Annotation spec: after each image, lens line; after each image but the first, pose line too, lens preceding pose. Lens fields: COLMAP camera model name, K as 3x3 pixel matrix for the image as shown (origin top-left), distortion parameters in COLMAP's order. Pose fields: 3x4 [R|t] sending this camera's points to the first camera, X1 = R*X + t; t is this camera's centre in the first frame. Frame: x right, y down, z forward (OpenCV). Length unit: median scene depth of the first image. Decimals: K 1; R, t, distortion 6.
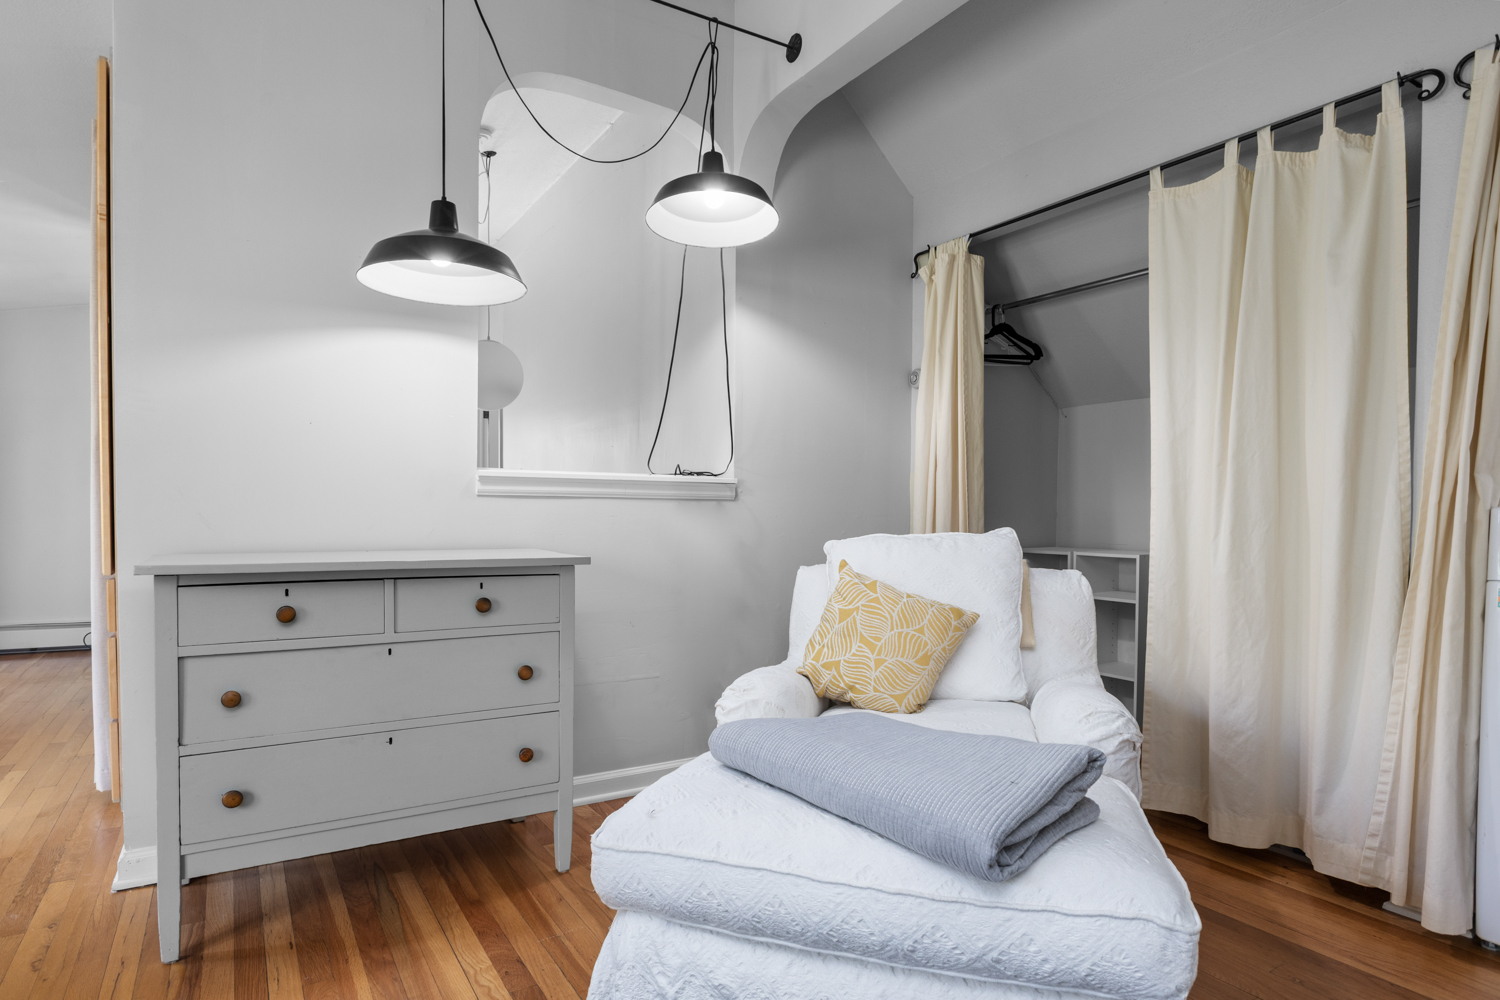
lens RADIAL K [[822.1, 0, 765.4], [0, 822.1, 531.8], [0, 0, 1]] dist [-0.004589, -0.003800]
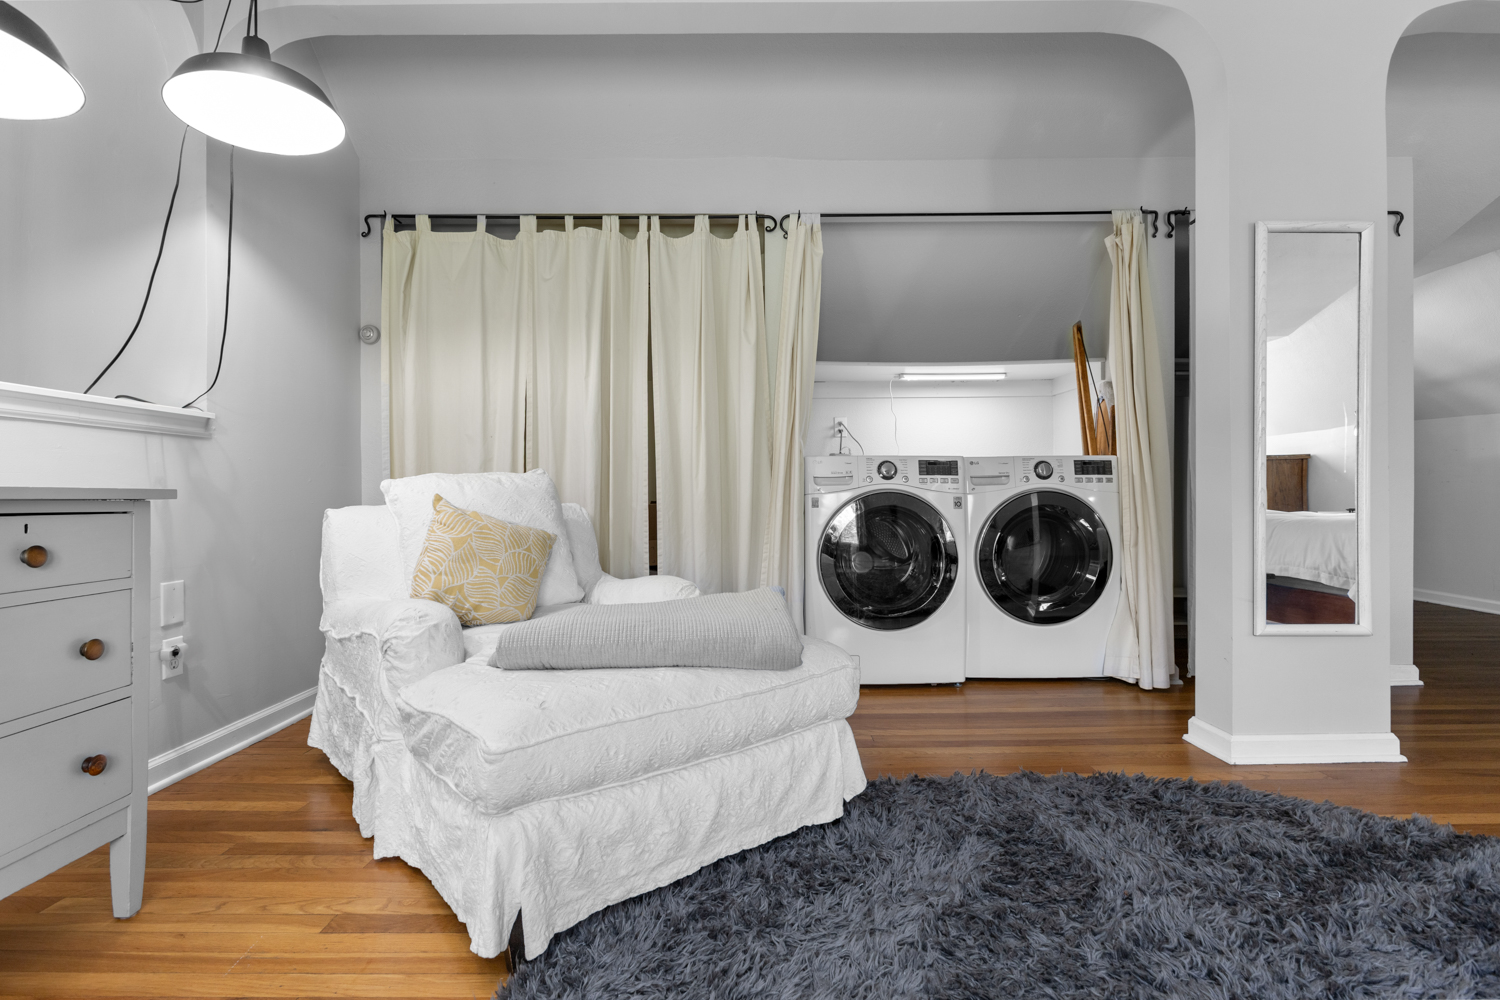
lens RADIAL K [[700.2, 0, 750.5], [0, 700.2, 495.1], [0, 0, 1]] dist [0.002059, -0.001198]
pose [[0.545242, -0.012044, 0.838192, -0.540229], [0.028705, 0.999579, -0.004309, 0.062806], [-0.837787, 0.026410, 0.545358, 0.208355]]
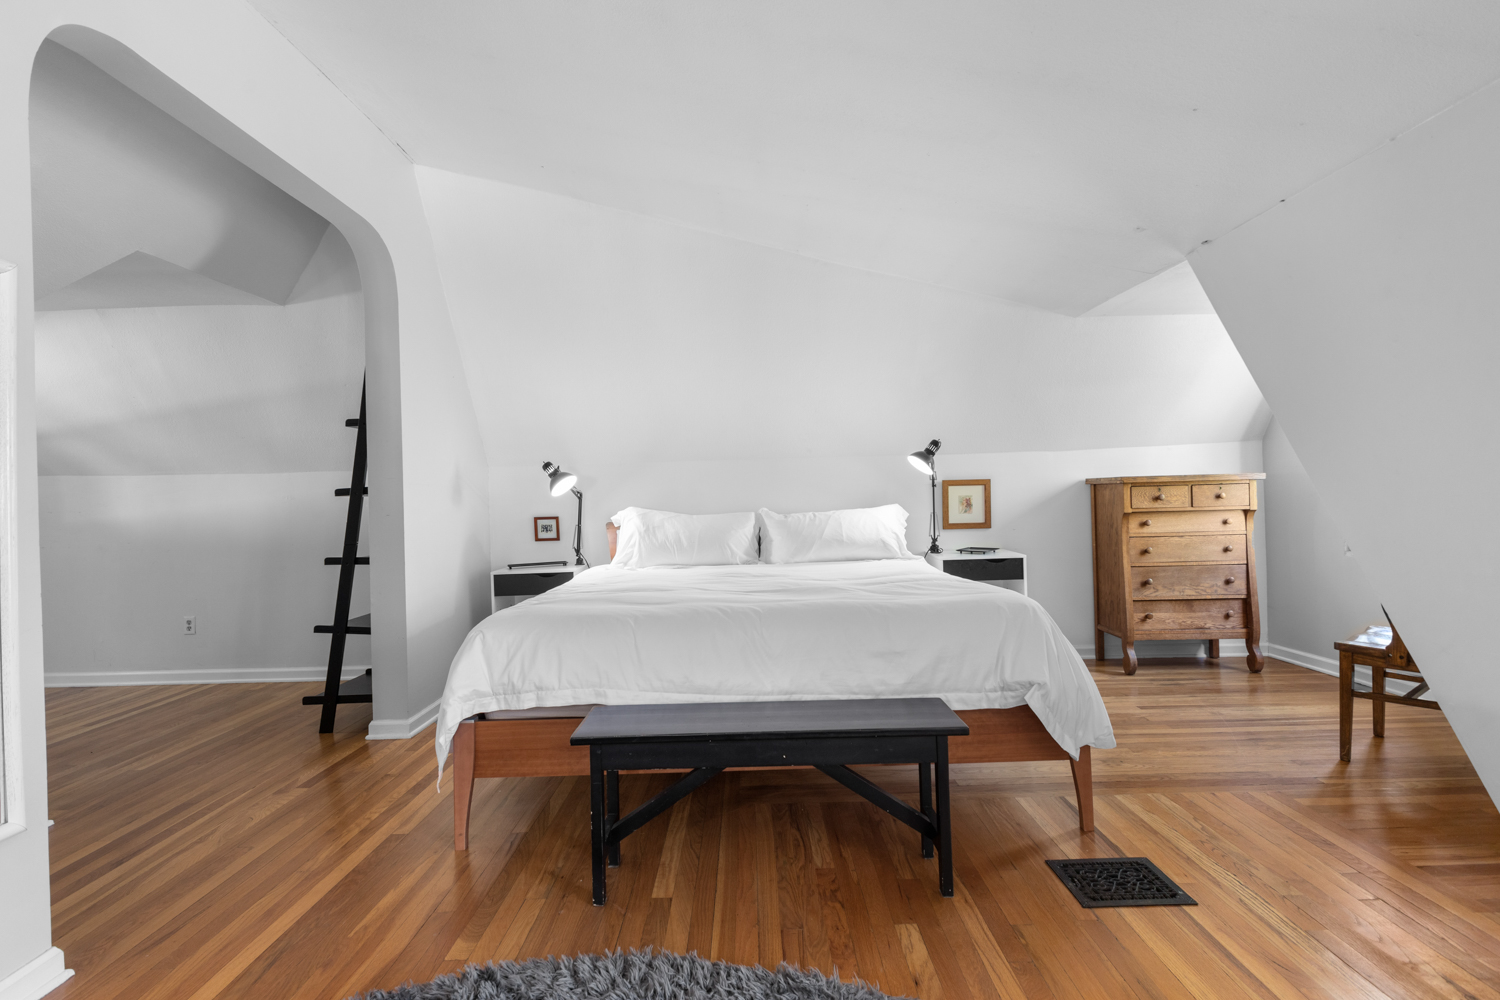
lens RADIAL K [[736.5, 0, 750.2], [0, 736.5, 497.6], [0, 0, 1]] dist [0.010521, -0.001188]
pose [[-0.838904, 0.017842, 0.543987, -0.245013], [0.037685, 0.998968, 0.025350, -0.067063], [-0.542973, 0.041766, -0.838711, 0.244984]]
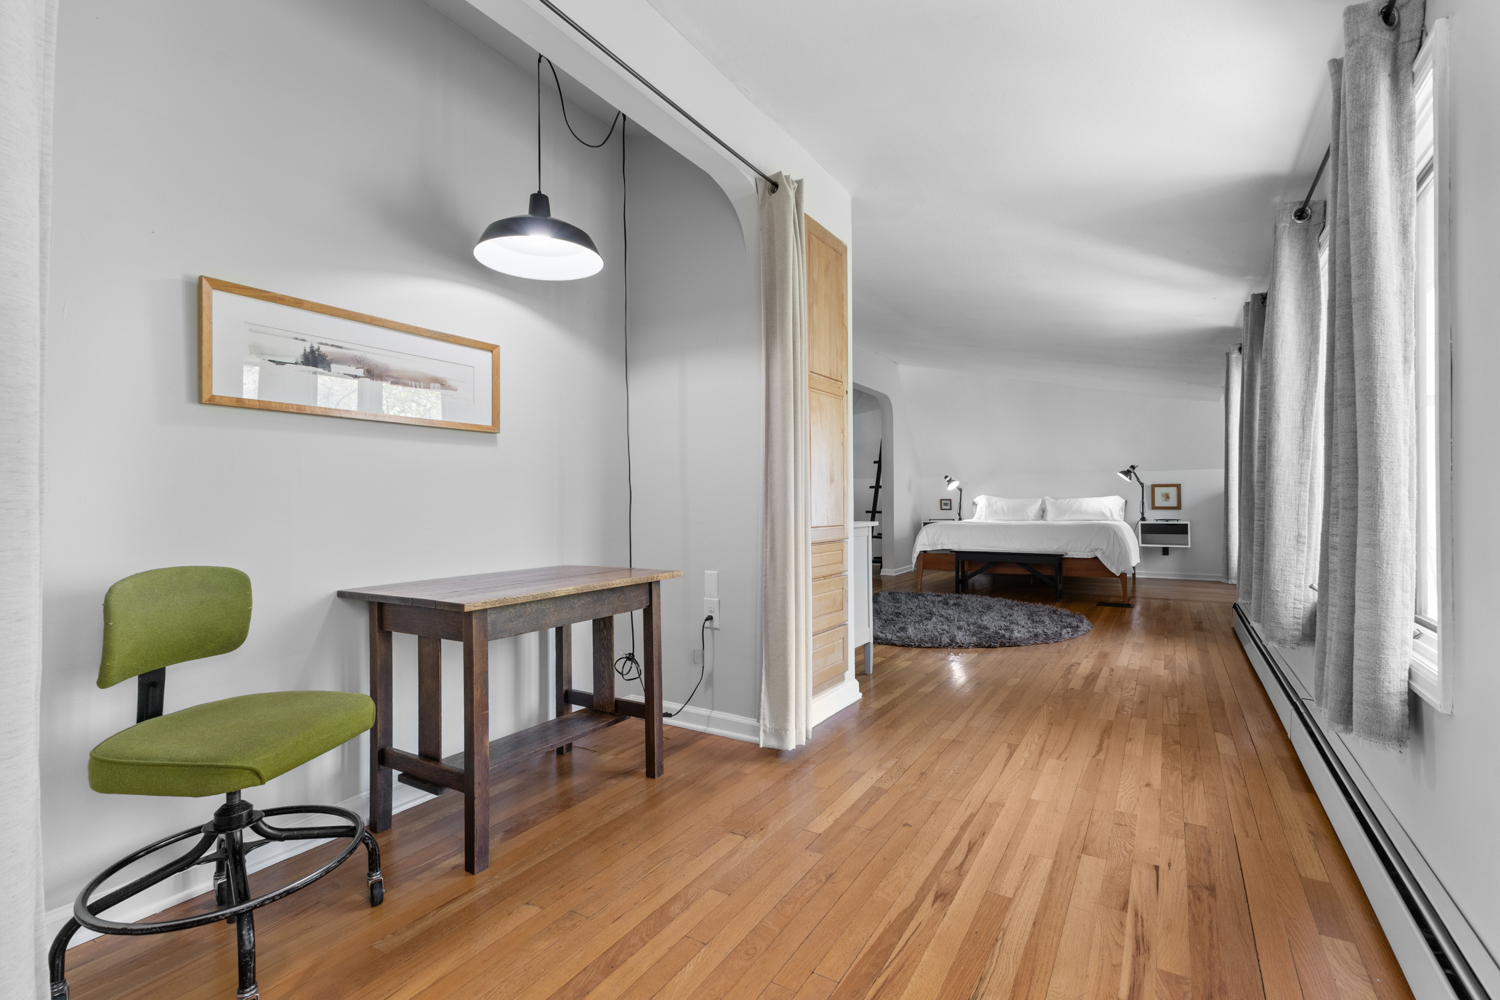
lens RADIAL K [[650.8, 0, 750.3], [0, 650.8, 498.4], [0, 0, 1]] dist [0.002949, -0.000302]
pose [[-0.417456, 0.003996, 0.908688, -2.230016], [0.028619, 0.999552, 0.008753, -0.057750], [-0.908246, 0.029659, -0.417384, 1.984611]]
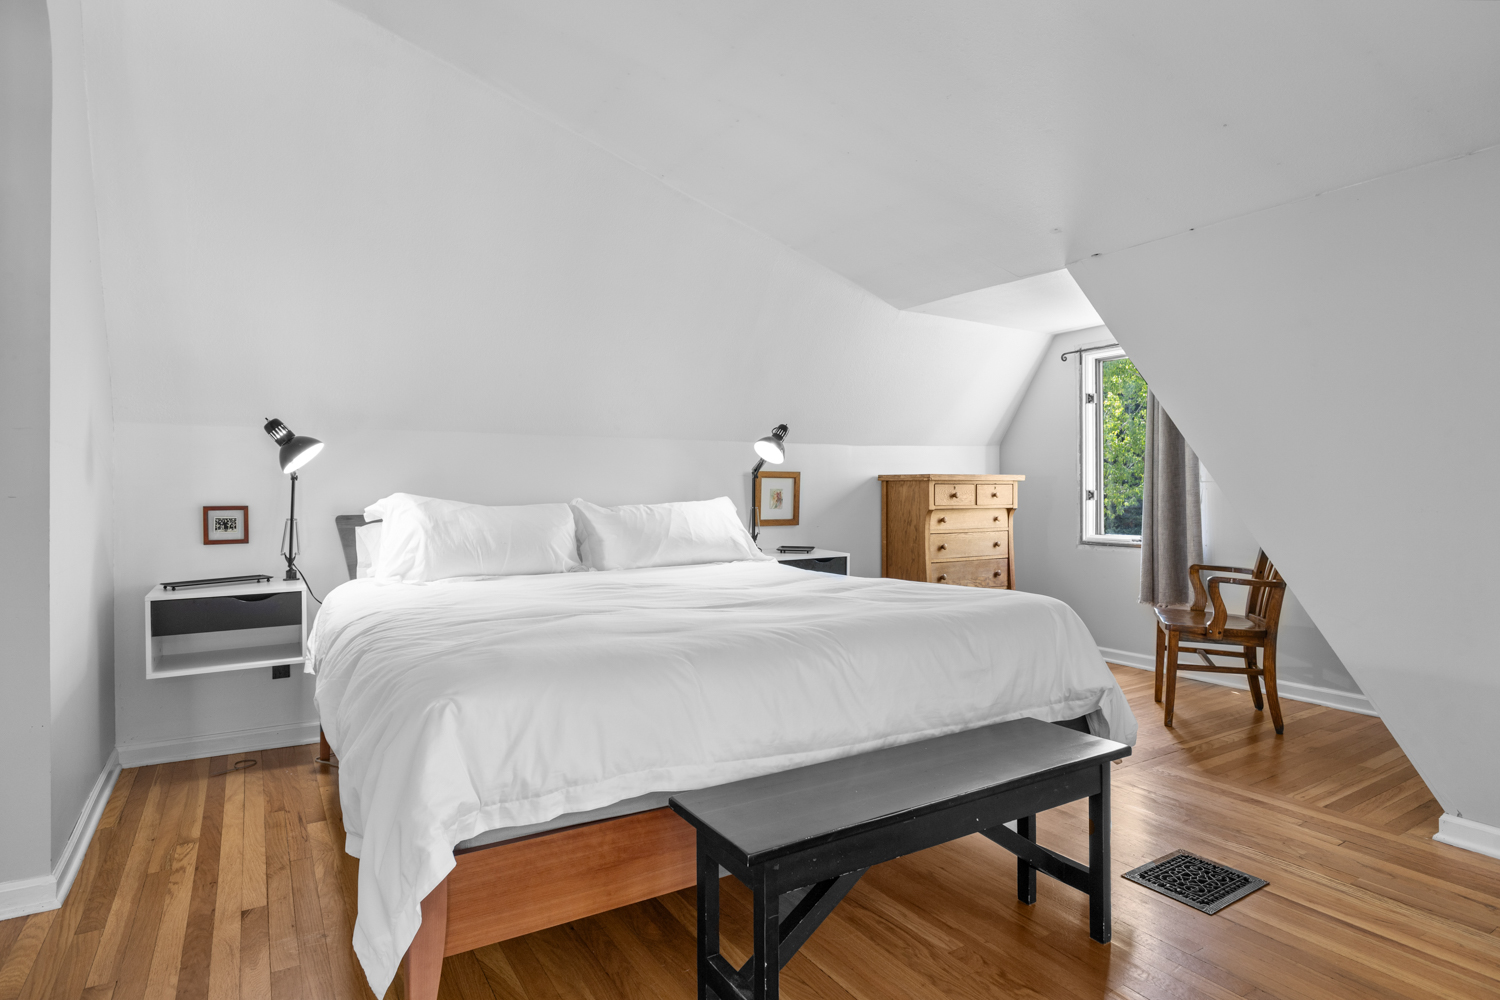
lens RADIAL K [[804.0, 0, 751.1], [0, 804.0, 488.4], [0, 0, 1]] dist [-0.012078, 0.001616]
pose [[-0.999643, -0.003219, 0.026533, 0.516408], [-0.002443, 0.999570, 0.029232, -0.056553], [-0.026616, 0.029157, -0.999220, 0.224390]]
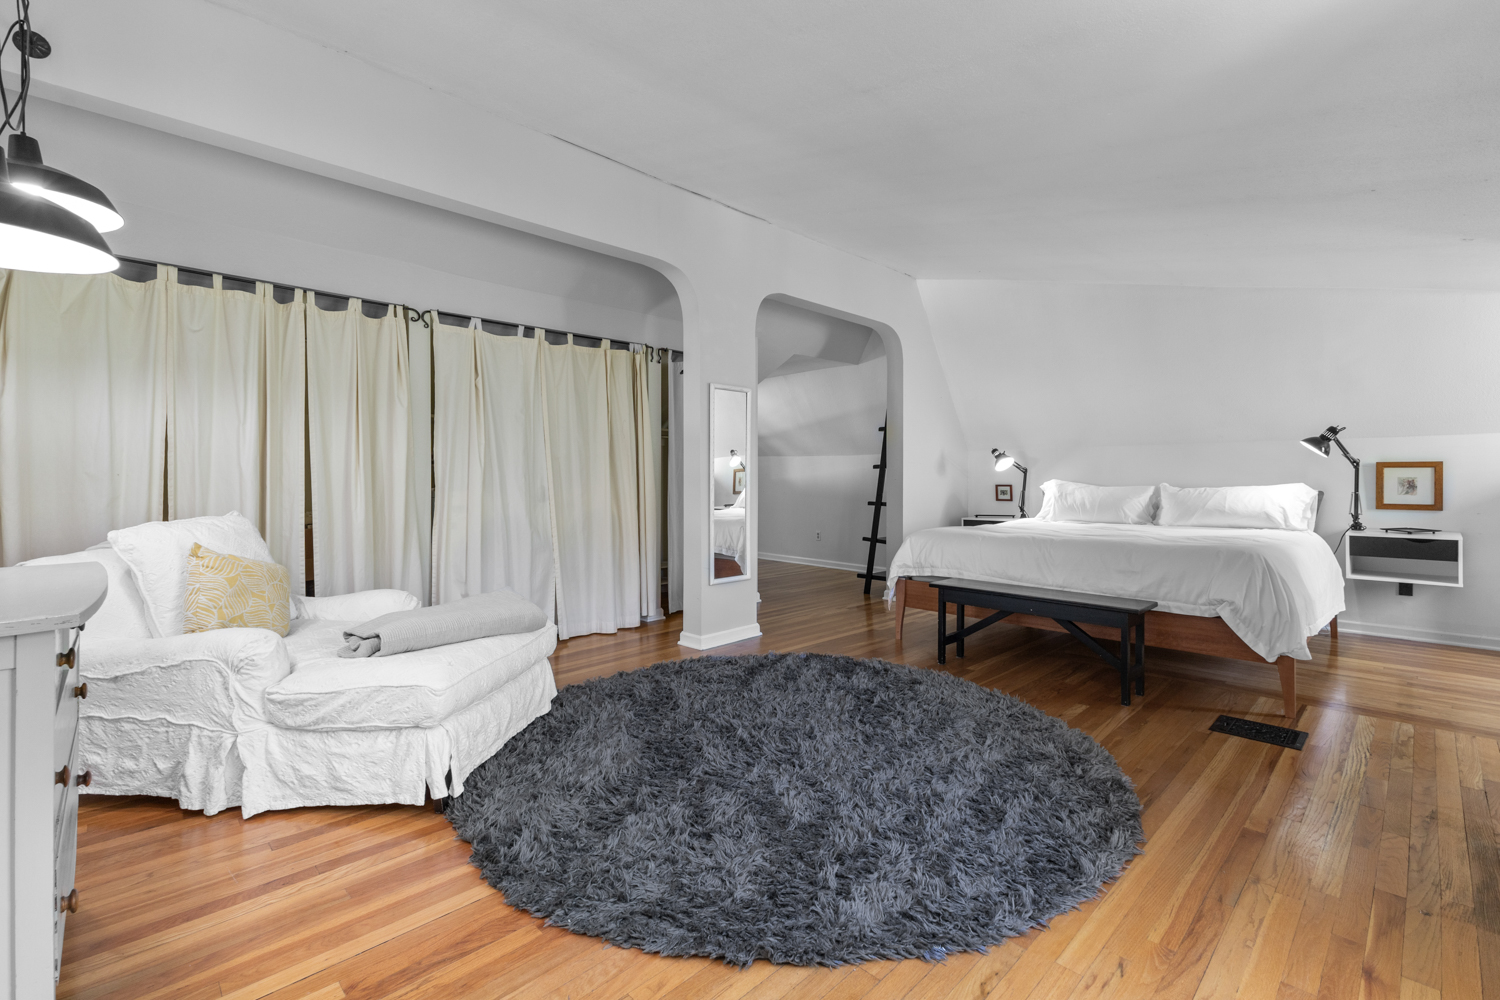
lens RADIAL K [[650.8, 0, 742.4], [0, 650.8, 478.8], [0, 0, 1]] dist [0.002949, -0.000302]
pose [[-0.188829, -0.004790, 0.981998, -1.286915], [0.027009, 0.999584, 0.010070, -0.062990], [-0.981638, 0.028425, -0.188621, 0.442118]]
